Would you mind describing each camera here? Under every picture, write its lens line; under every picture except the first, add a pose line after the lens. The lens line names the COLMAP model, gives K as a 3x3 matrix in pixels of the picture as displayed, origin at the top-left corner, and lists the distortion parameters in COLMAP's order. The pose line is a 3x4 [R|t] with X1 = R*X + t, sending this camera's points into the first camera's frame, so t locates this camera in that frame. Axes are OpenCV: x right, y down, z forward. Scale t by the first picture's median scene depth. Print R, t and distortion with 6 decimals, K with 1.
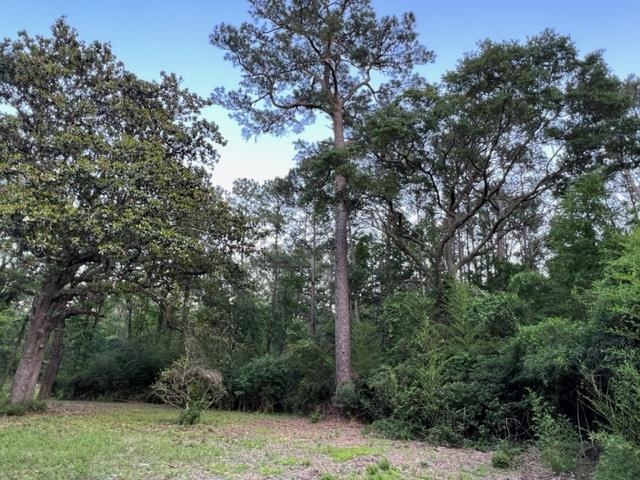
lens RADIAL K [[405.2, 0, 318.9], [0, 405.2, 241.7], [0, 0, 1]] dist [-0.008801, 0.004754]
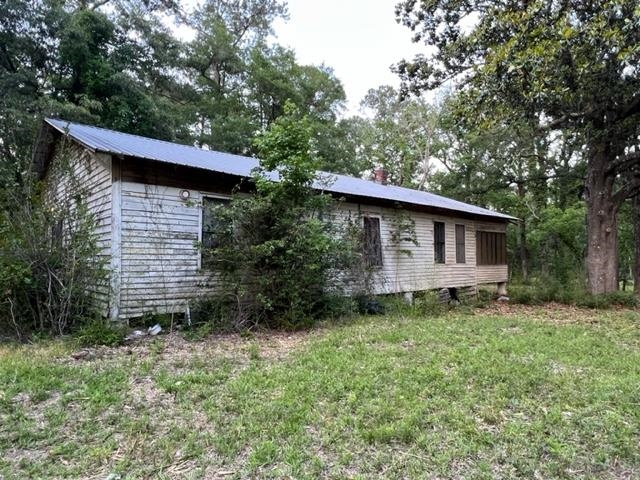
lens RADIAL K [[405.2, 0, 319.2], [0, 405.2, 240.5], [0, 0, 1]] dist [-0.008801, 0.004754]
pose [[0.297711, -0.092310, -0.950183, -0.084071], [0.319931, 0.947405, 0.008201, 0.083268], [0.899451, -0.306434, 0.311586, 0.210026]]
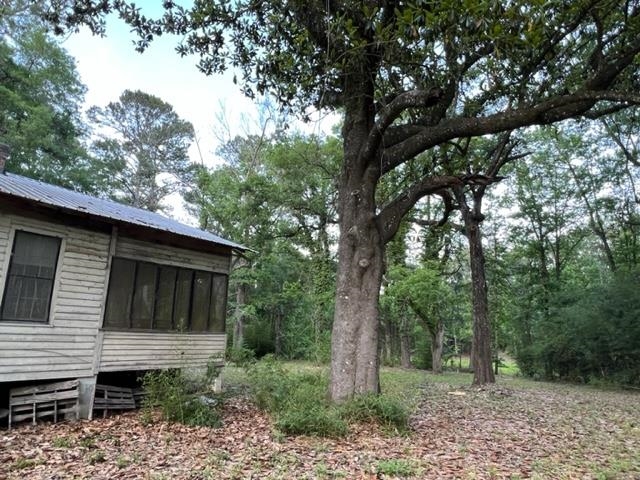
lens RADIAL K [[405.2, 0, 321.9], [0, 405.2, 242.1], [0, 0, 1]] dist [-0.008801, 0.004754]
pose [[0.472691, -0.236339, -0.848944, -0.349337], [0.285678, 0.952436, -0.106086, 0.268962], [0.833637, -0.192379, 0.517725, 0.754555]]
